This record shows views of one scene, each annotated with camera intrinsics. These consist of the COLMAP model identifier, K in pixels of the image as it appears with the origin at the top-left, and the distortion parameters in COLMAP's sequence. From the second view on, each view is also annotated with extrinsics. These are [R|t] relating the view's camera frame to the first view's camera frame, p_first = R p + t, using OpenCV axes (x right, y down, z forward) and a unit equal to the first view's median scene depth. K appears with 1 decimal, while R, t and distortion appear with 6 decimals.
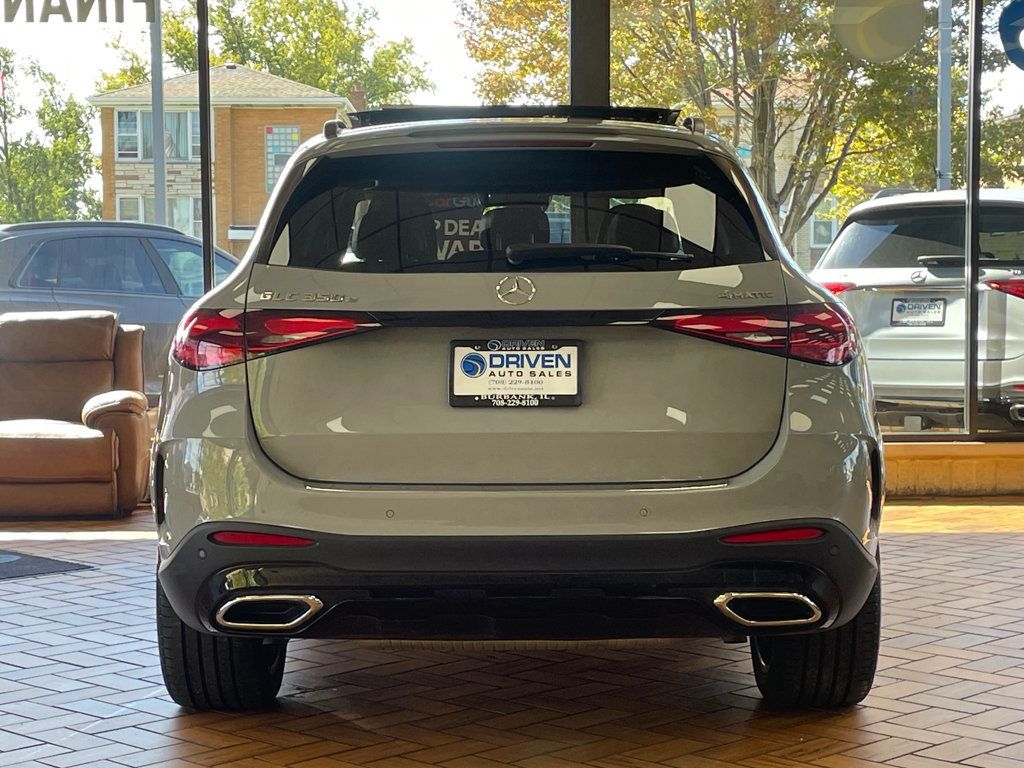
lens RADIAL K [[1943.5, 0, 510.9], [0, 1943.5, 383.0], [0, 0, 1]] dist [0.143356, 0.000000]
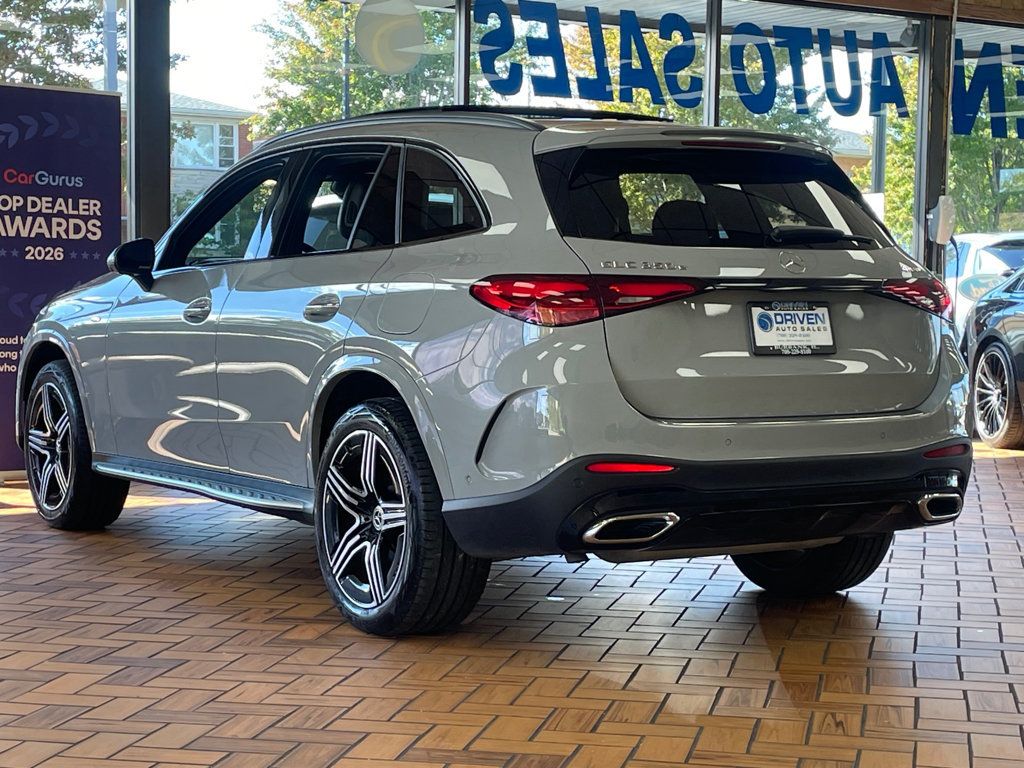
lens RADIAL K [[1943.5, 0, 502.1], [0, 1943.5, 378.8], [0, 0, 1]] dist [0.143356, 0.000000]
pose [[0.845974, -0.013965, 0.533041, -0.826596], [0.013557, 0.999897, 0.004679, 0.019028], [-0.533052, 0.003268, 0.846076, 0.033406]]
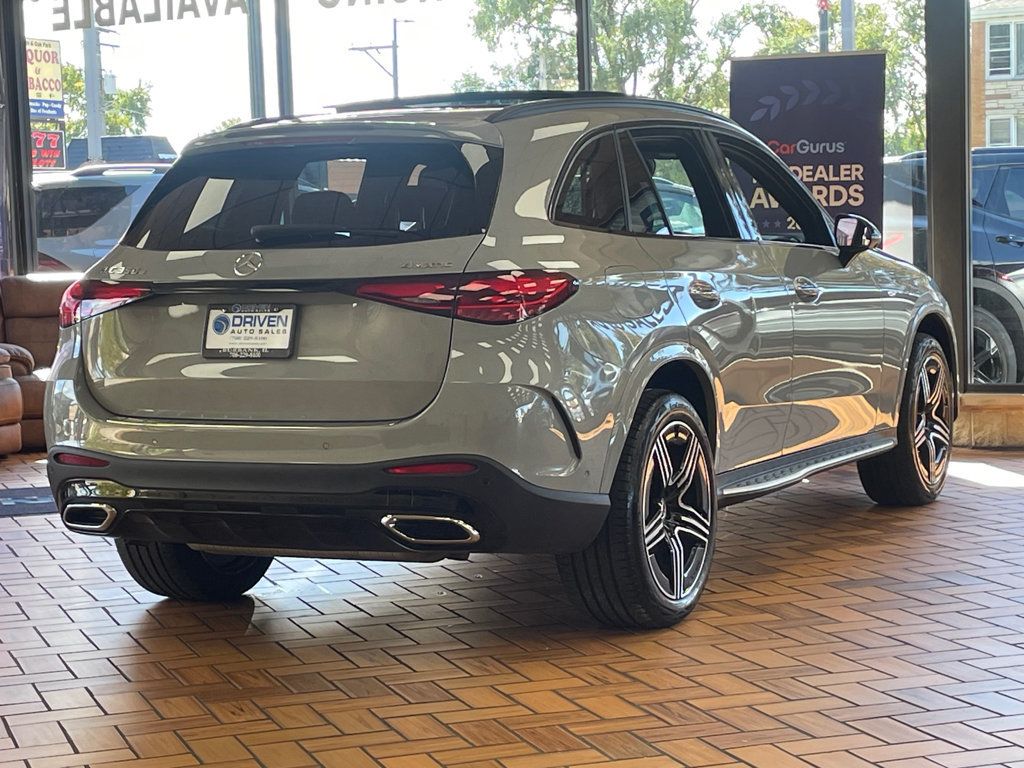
lens RADIAL K [[2177.5, 0, 510.8], [0, 2177.5, 387.7], [0, 0, 1]] dist [0.028134, 0.000000]
pose [[0.883886, 0.011472, -0.467561, 0.790594], [0.003411, 0.999514, 0.030972, -0.011305], [0.467689, -0.028970, 0.883418, -0.139065]]
